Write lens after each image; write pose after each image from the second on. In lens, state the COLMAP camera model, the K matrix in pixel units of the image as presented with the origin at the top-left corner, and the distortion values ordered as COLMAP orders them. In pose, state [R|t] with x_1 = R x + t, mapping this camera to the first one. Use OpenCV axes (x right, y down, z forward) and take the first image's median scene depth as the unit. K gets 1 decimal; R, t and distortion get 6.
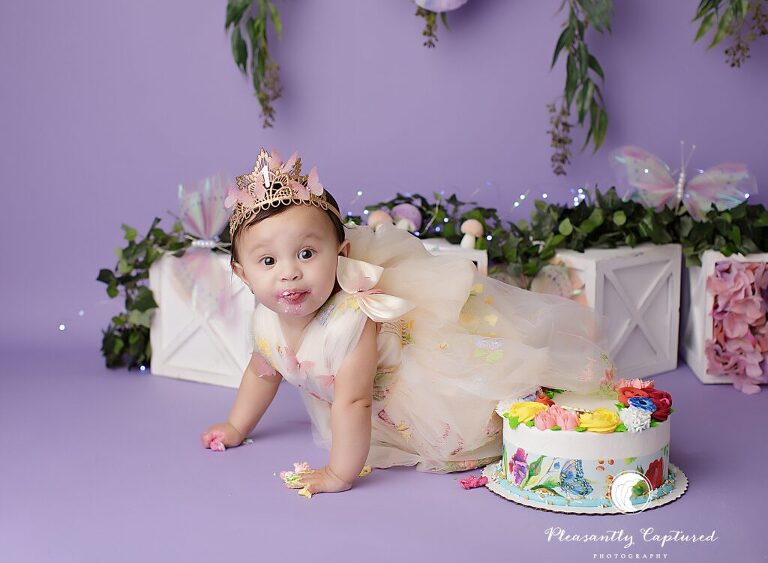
lens RADIAL K [[1523.7, 0, 300.3], [0, 1523.7, 280.8], [0, 0, 1]] dist [-0.213956, 0.384406]
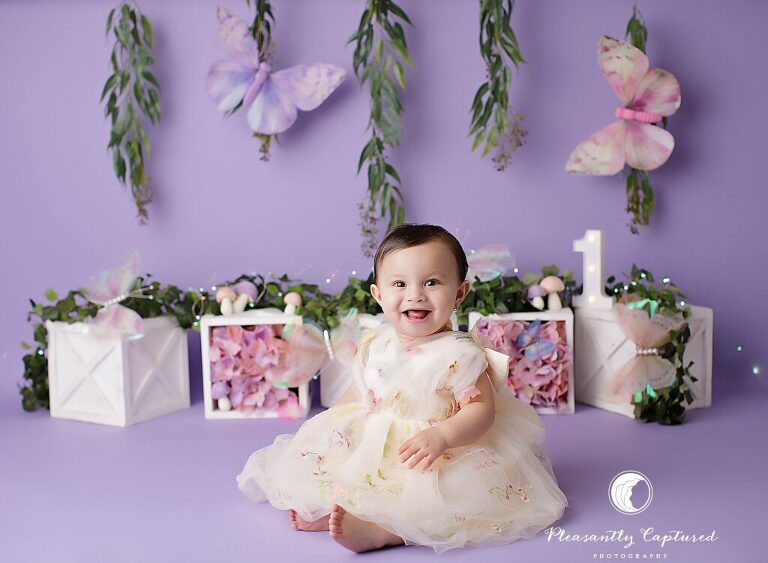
lens RADIAL K [[1450.7, 0, 384.0], [0, 1450.7, 281.5], [0, 0, 1]] dist [-0.156901, -0.083456]
pose [[0.998737, -0.016936, 0.047296, 0.129136], [0.019914, 0.997801, -0.063219, 0.029838], [-0.046121, 0.064081, 0.996878, -0.241043]]
